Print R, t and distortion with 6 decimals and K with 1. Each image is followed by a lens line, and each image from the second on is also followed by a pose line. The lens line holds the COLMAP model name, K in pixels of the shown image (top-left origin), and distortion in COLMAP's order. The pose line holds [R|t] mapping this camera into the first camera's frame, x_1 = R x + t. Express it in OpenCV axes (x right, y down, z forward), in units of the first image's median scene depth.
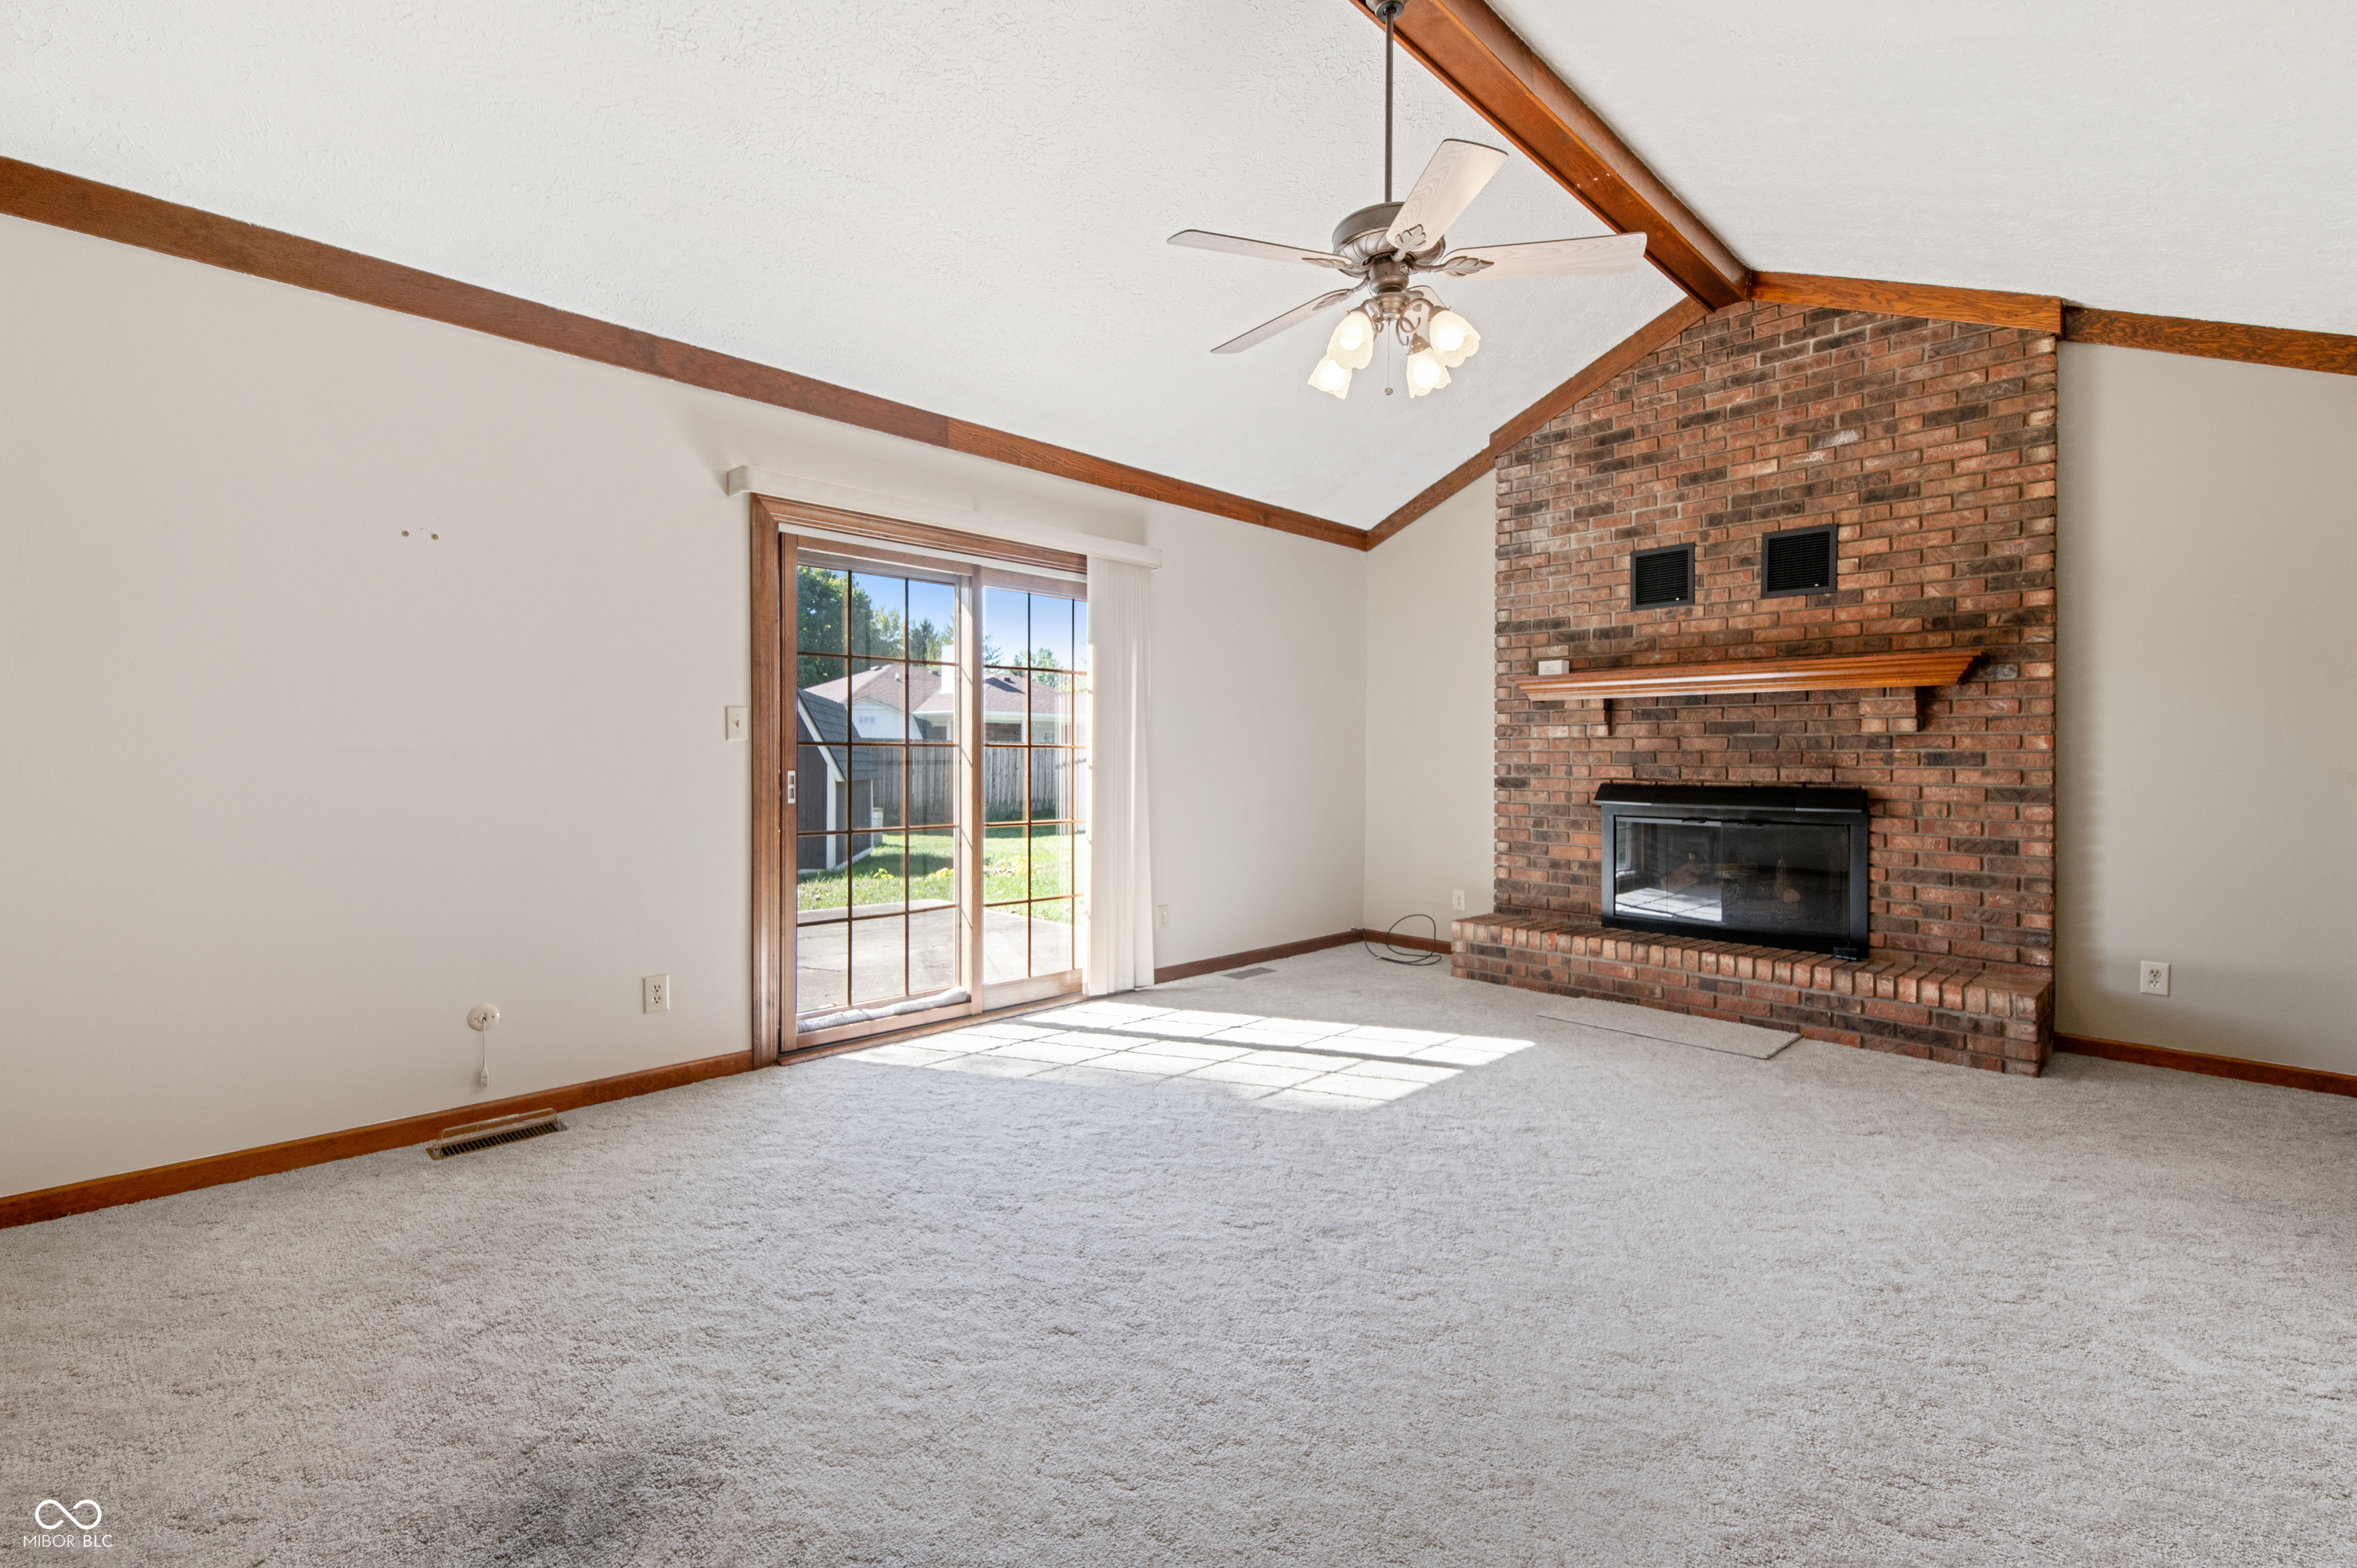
lens RADIAL K [[1032.7, 0, 1168.9], [0, 1032.7, 762.4], [0, 0, 1]] dist [0.001299, -0.000821]
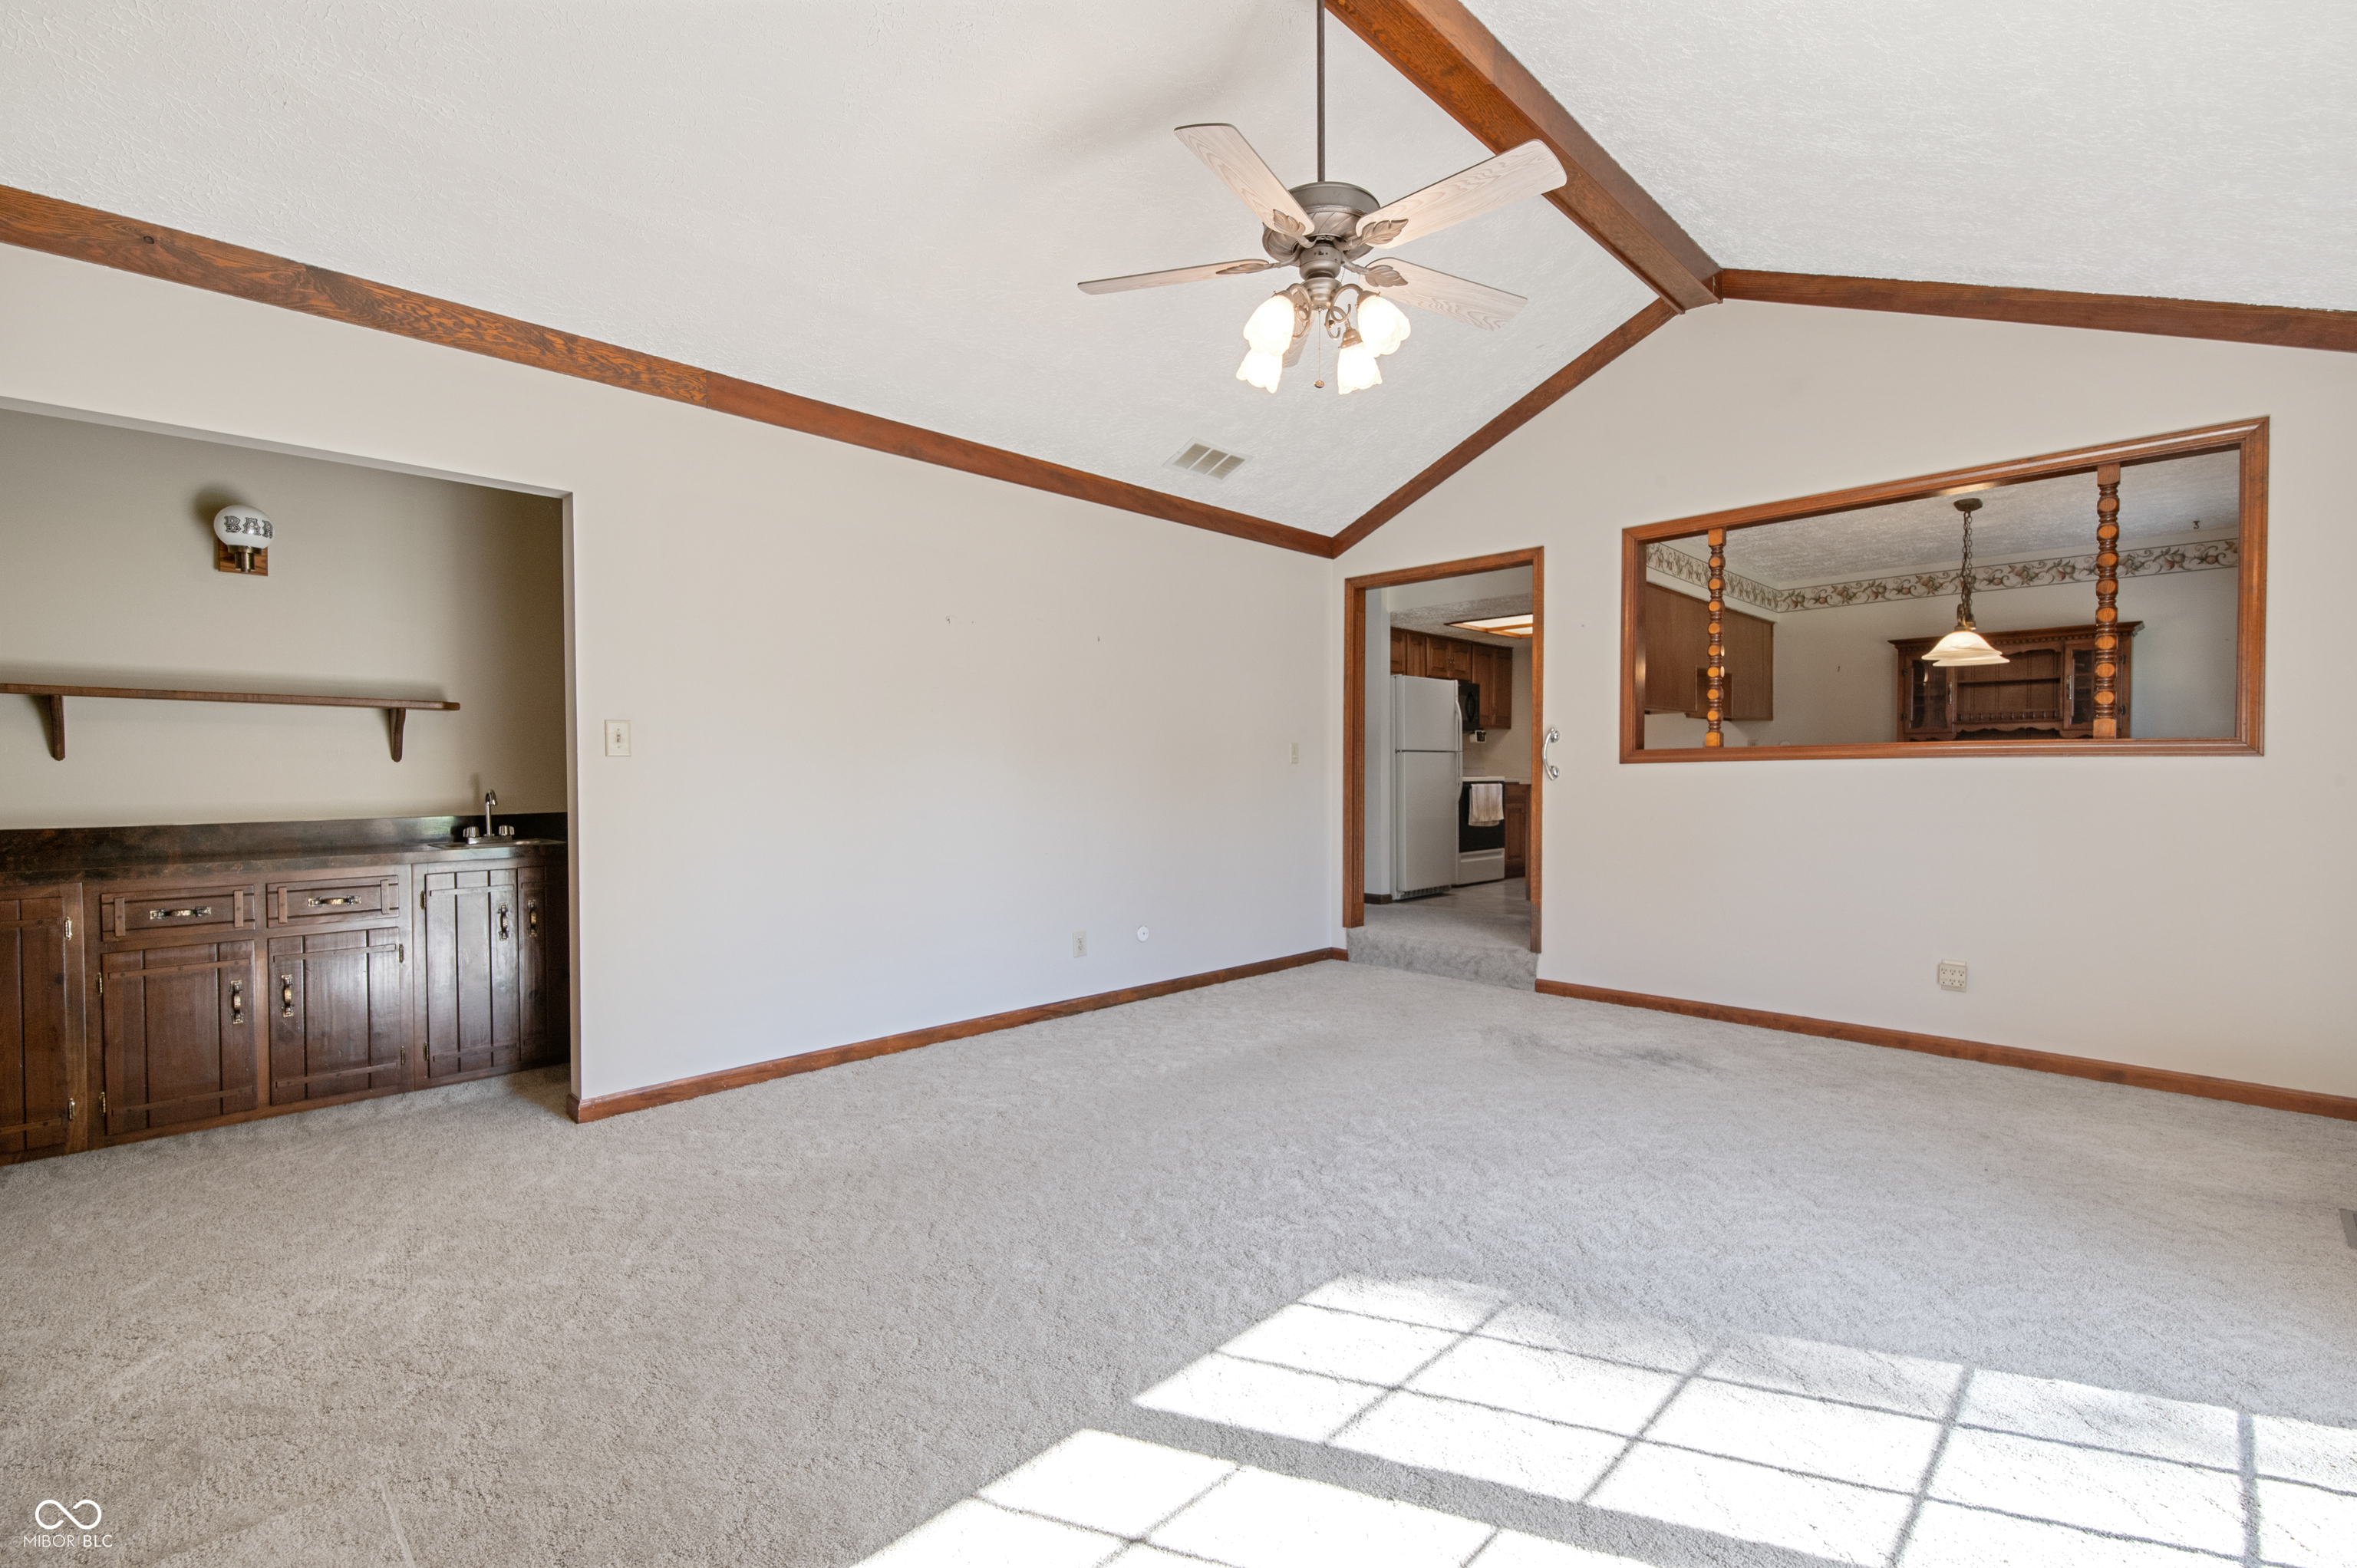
lens RADIAL K [[1009.1, 0, 1178.5], [0, 1009.1, 784.0], [0, 0, 1]] dist [0.000854, 0.000058]
pose [[-0.999994, 0.001559, 0.003168, 0.211035], [0.001628, 0.999758, 0.021937, -0.006501], [-0.003133, 0.021942, -0.999754, 1.199093]]
